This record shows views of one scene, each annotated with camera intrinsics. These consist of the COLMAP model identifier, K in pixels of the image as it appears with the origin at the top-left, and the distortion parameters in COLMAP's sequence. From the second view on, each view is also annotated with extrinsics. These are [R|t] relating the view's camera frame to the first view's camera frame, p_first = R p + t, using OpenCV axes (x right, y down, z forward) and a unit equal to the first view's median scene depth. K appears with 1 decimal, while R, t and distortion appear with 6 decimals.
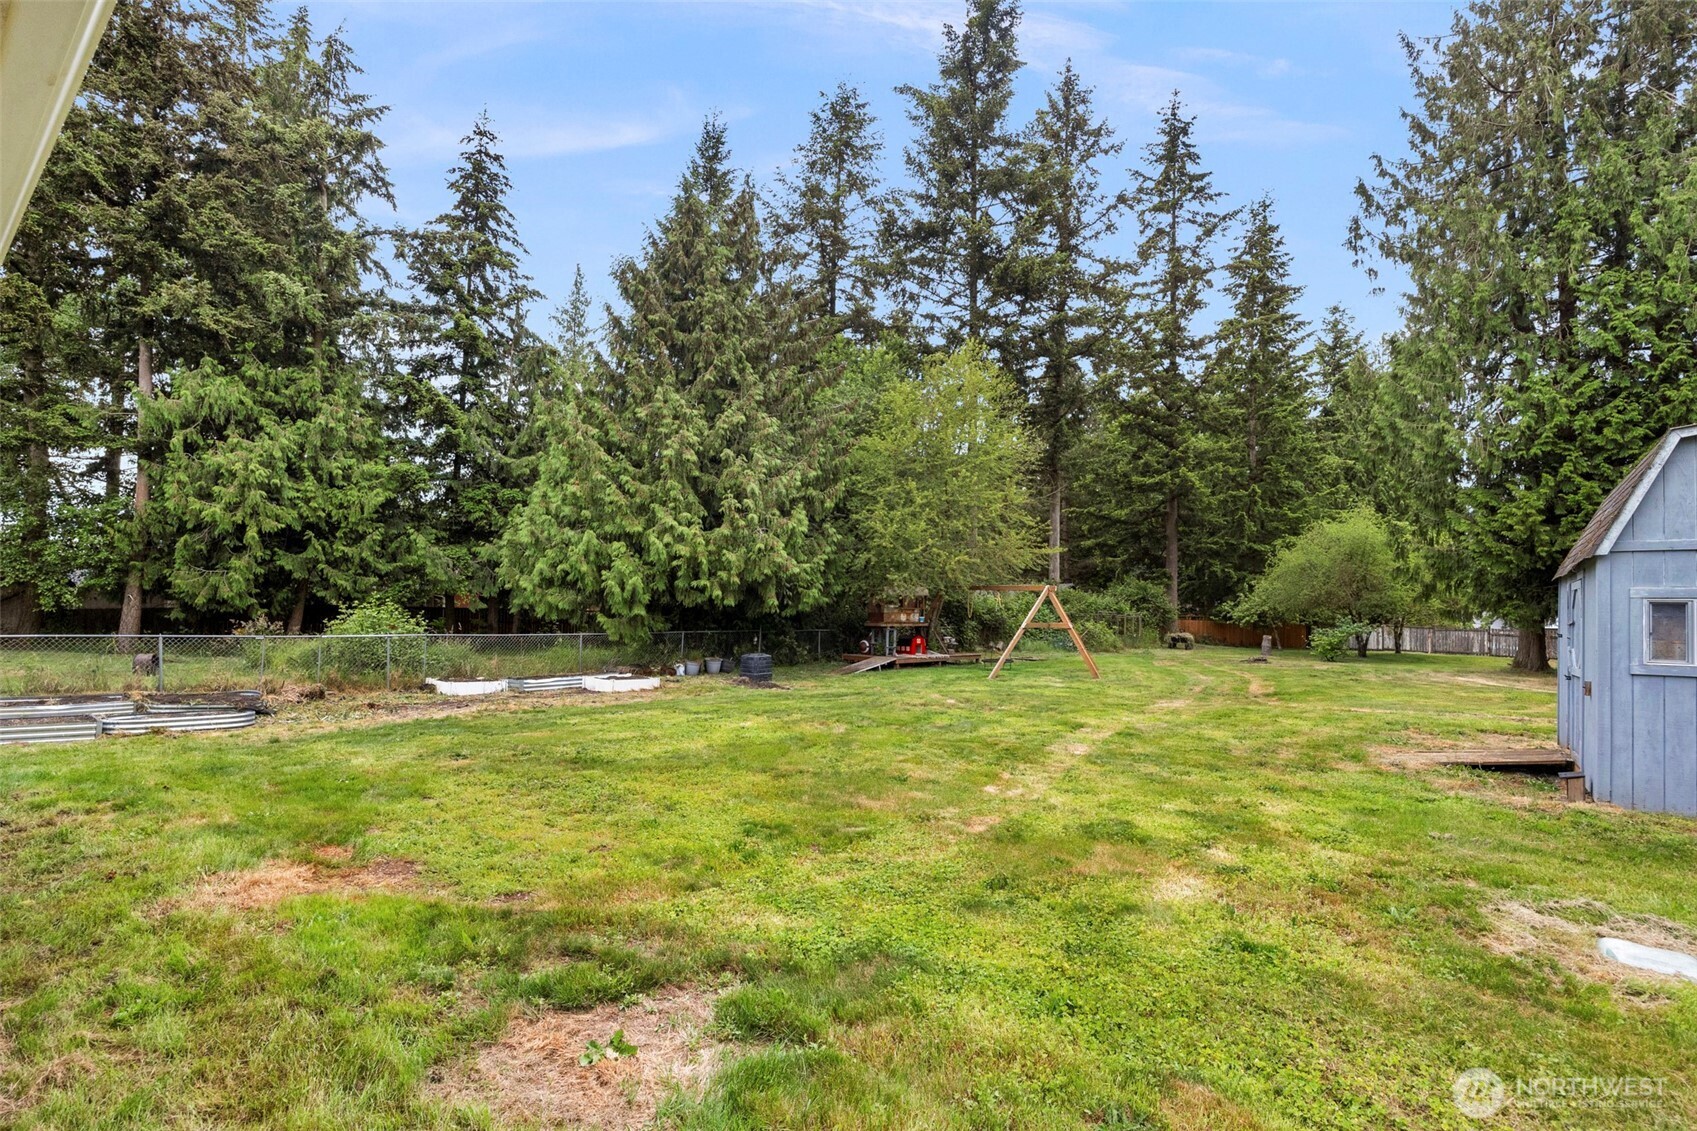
lens RADIAL K [[797.5, 0, 851.8], [0, 797.5, 565.4], [0, 0, 1]] dist [0.001505, 0.000037]
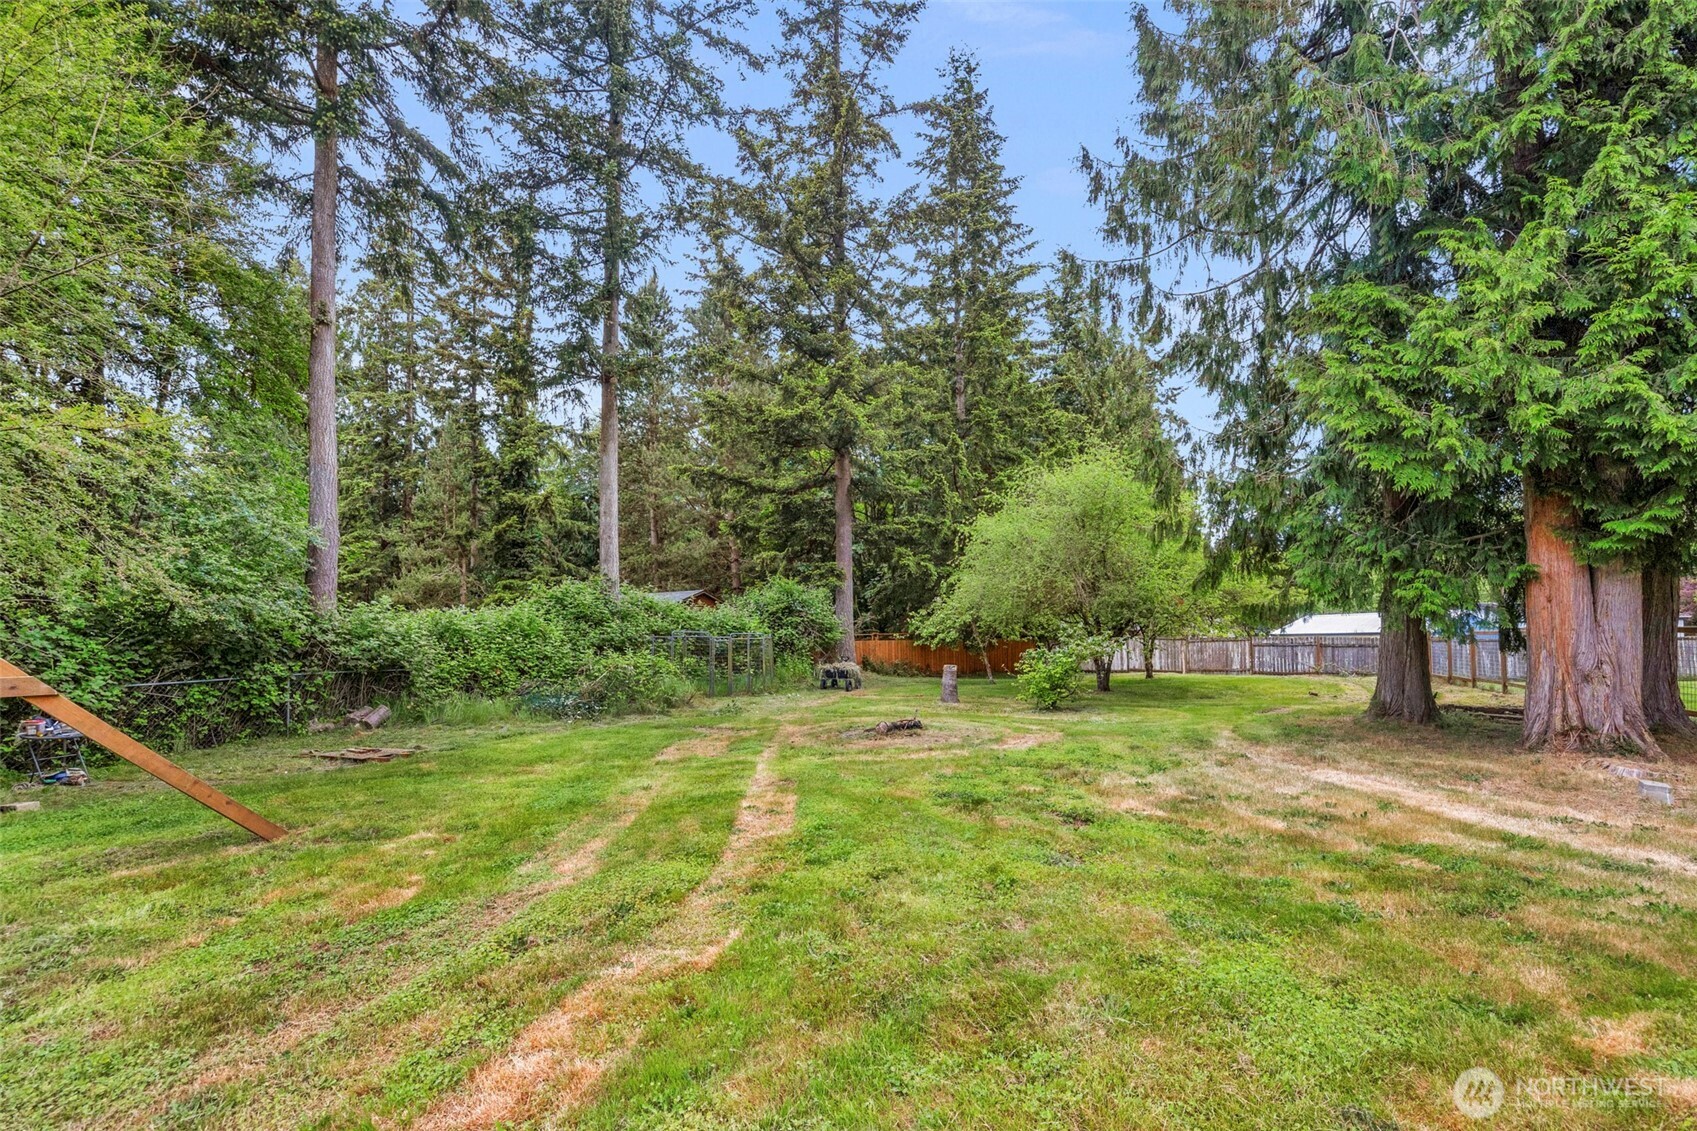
lens RADIAL K [[797.5, 0, 848.1], [0, 797.5, 571.5], [0, 0, 1]] dist [0.001505, 0.000037]
pose [[0.966732, -0.015074, 0.255347, 0.255445], [0.022239, 0.999435, -0.025195, 0.029313], [-0.254823, 0.030035, 0.966521, 0.395899]]
